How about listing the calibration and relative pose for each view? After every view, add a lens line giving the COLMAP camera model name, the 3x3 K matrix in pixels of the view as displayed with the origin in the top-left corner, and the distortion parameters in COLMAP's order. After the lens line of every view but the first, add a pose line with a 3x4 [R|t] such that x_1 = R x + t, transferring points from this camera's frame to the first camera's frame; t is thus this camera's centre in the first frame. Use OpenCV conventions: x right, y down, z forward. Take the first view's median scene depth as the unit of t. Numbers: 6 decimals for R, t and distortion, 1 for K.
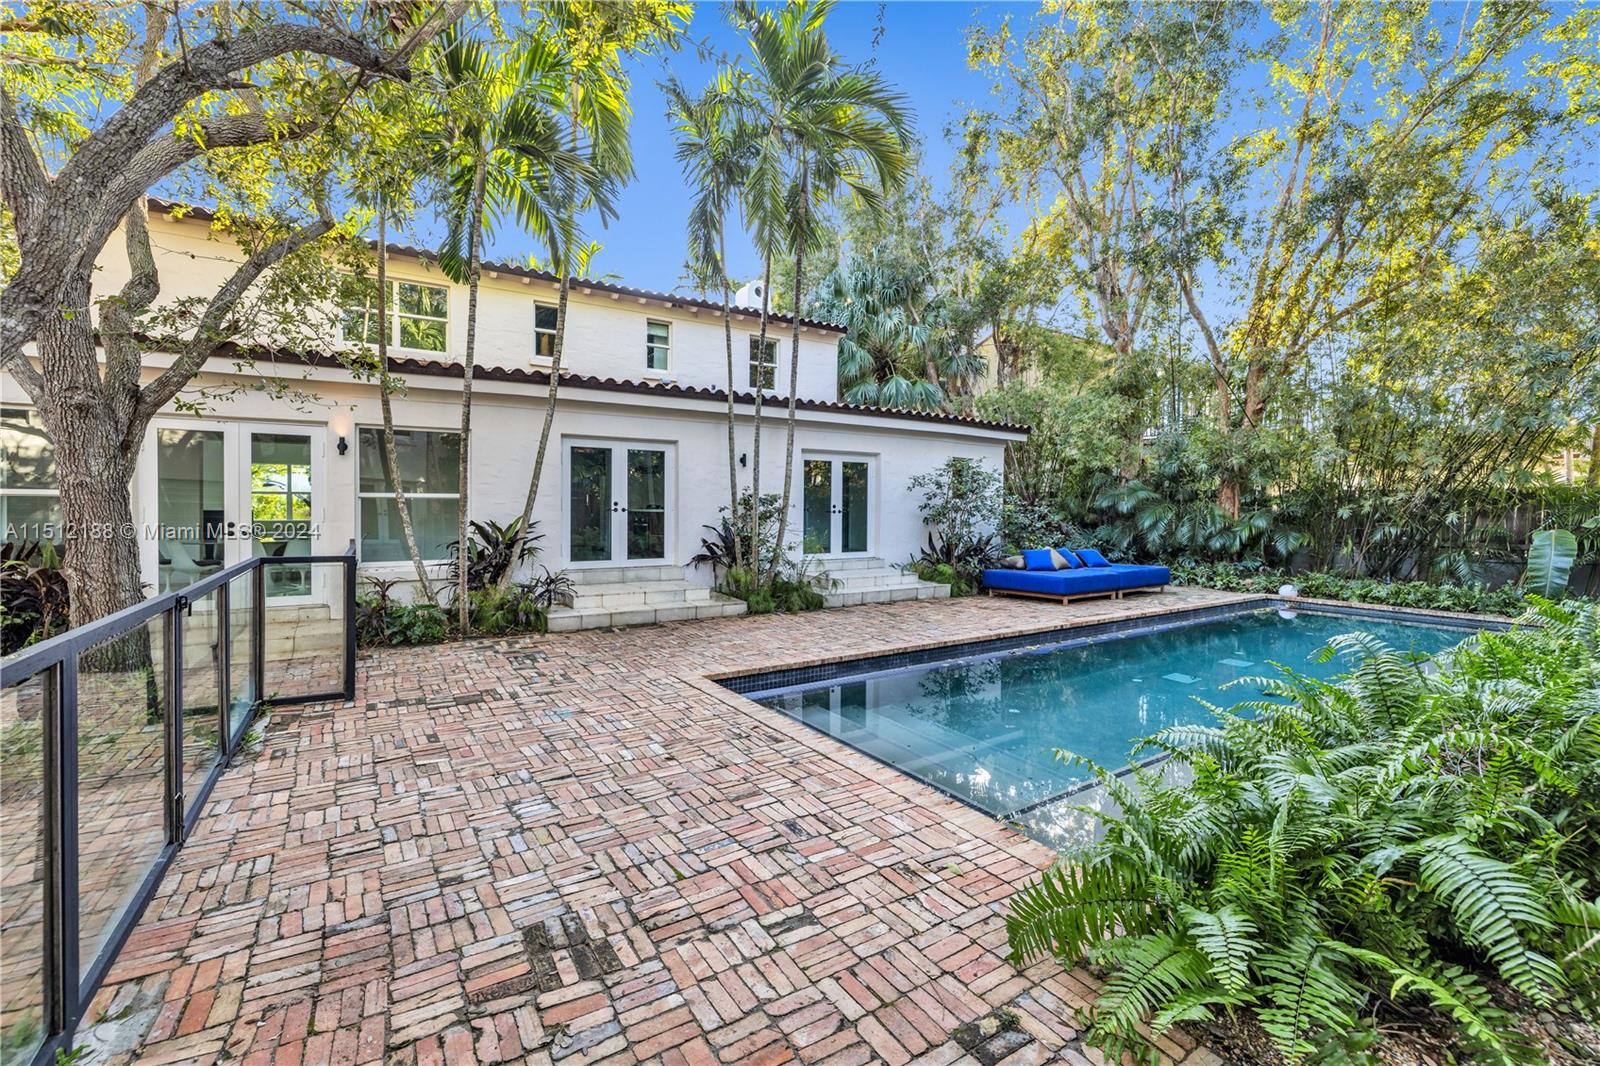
lens RADIAL K [[677.1, 0, 792.4], [0, 677.1, 511.5], [0, 0, 1]] dist [-0.000353, 0.000032]
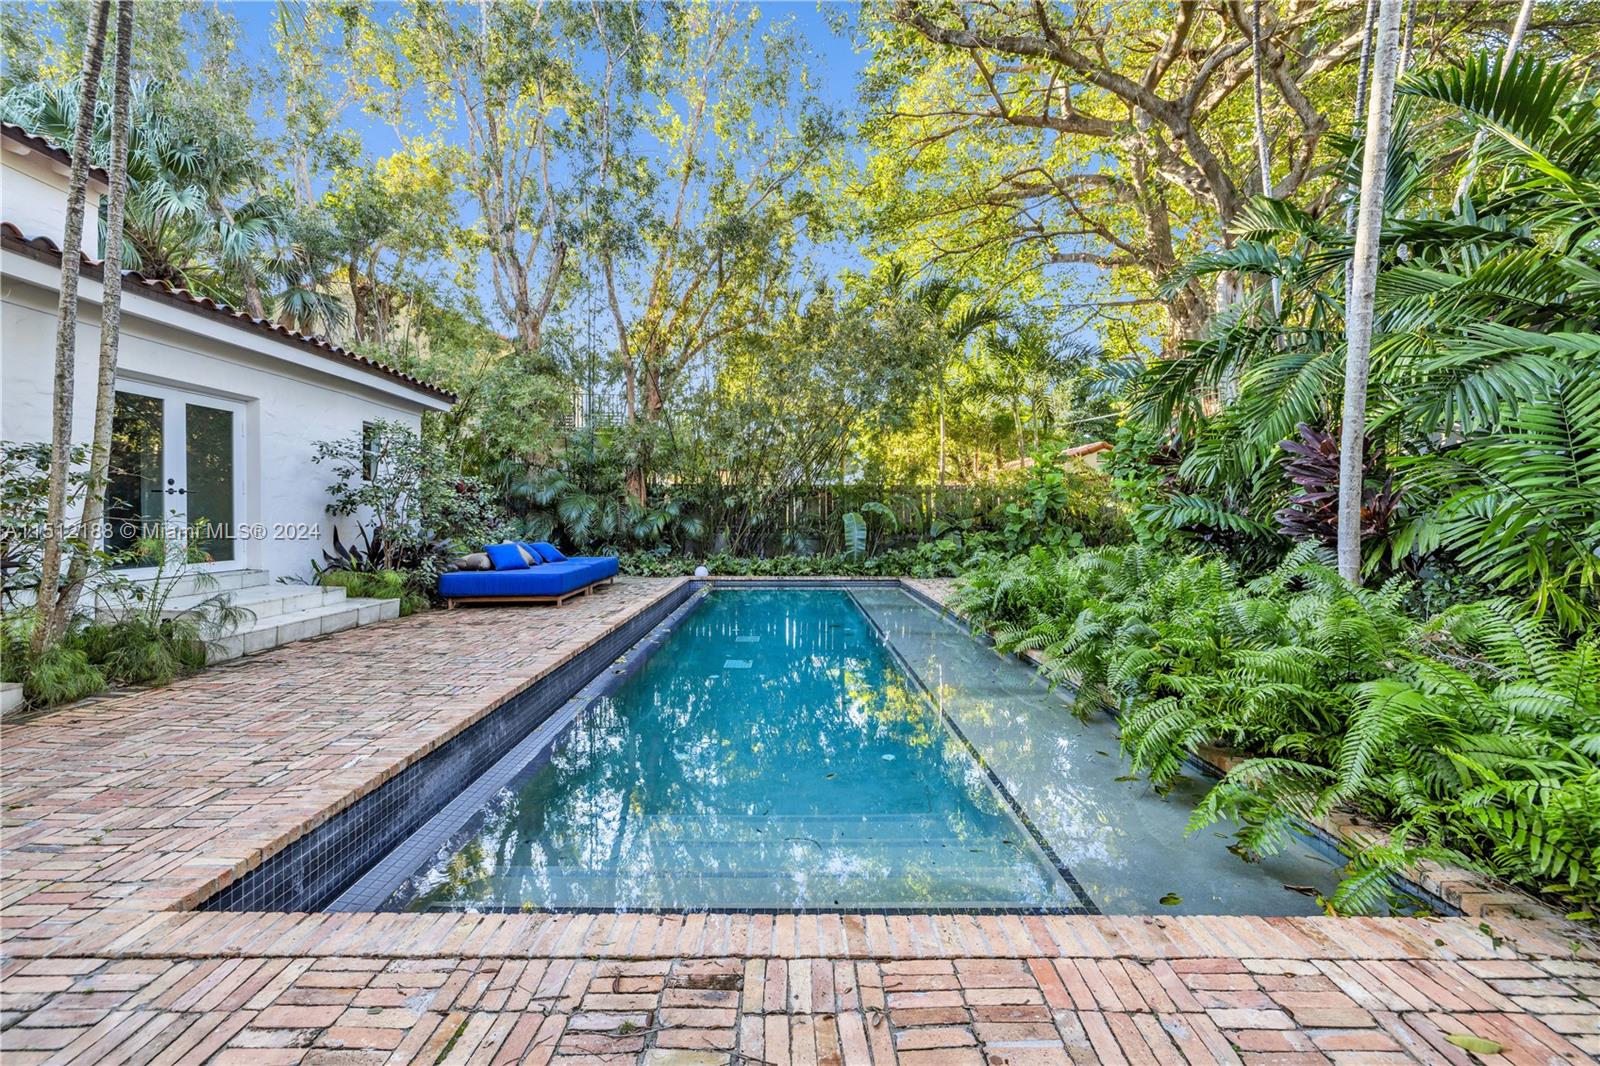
lens RADIAL K [[677.1, 0, 792.4], [0, 677.1, 511.5], [0, 0, 1]] dist [-0.000353, 0.000032]
pose [[0.549093, -0.002793, 0.835757, -0.118240], [0.007869, 0.999967, -0.001828, 0.021462], [-0.835724, 0.007580, 0.549097, 0.263734]]
